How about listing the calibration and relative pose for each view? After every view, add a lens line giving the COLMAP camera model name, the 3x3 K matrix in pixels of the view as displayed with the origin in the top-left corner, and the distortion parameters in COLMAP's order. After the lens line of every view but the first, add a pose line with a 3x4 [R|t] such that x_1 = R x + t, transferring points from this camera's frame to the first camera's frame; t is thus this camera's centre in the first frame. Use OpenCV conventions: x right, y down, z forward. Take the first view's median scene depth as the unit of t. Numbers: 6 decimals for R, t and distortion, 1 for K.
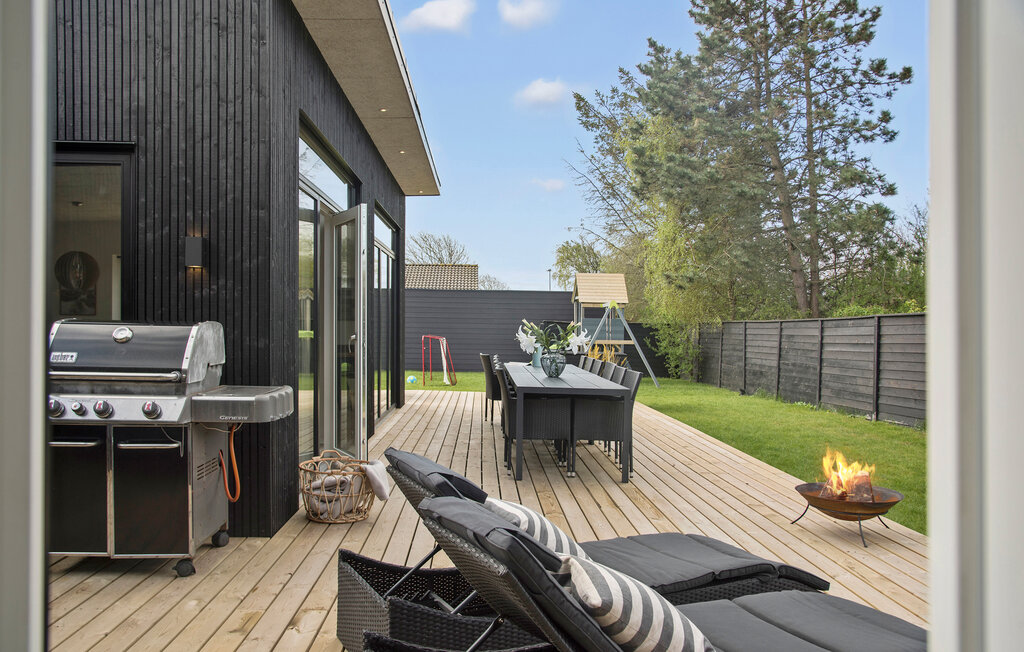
lens RADIAL K [[781.3, 0, 512.0], [0, 781.3, 326.0], [0, 0, 1]] dist [-0.041241, -0.000441]
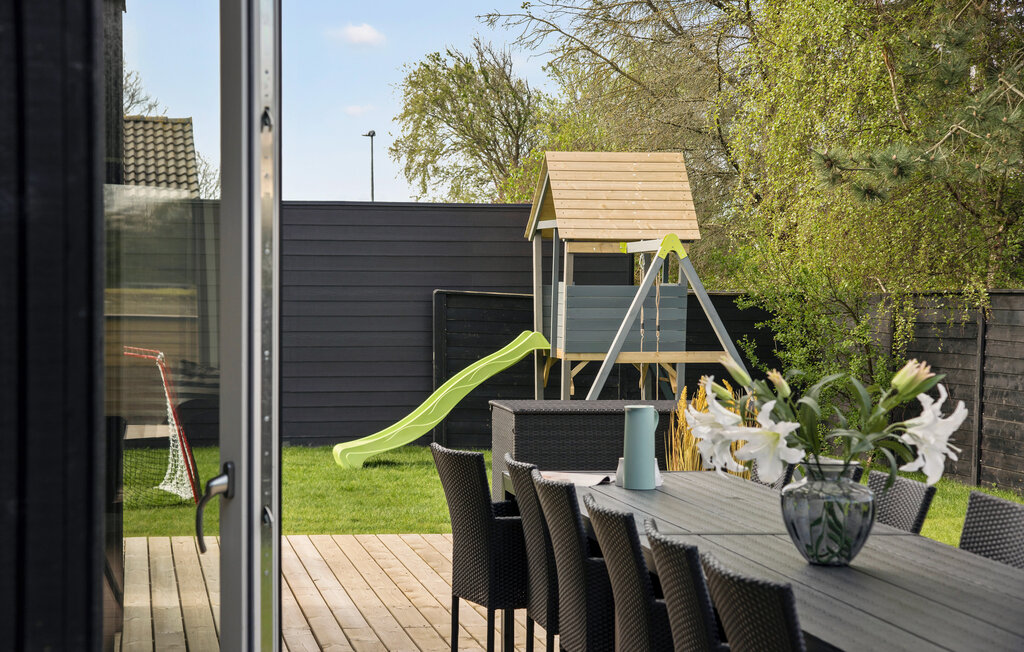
lens RADIAL K [[2084.7, 0, 512.0], [0, 2084.7, 326.0], [0, 0, 1]] dist [0.327750, 0.052634]
pose [[0.990368, -0.013745, 0.137779, -0.059105], [0.010633, 0.999672, 0.023295, -0.013607], [-0.138054, -0.021606, 0.990189, 0.105361]]
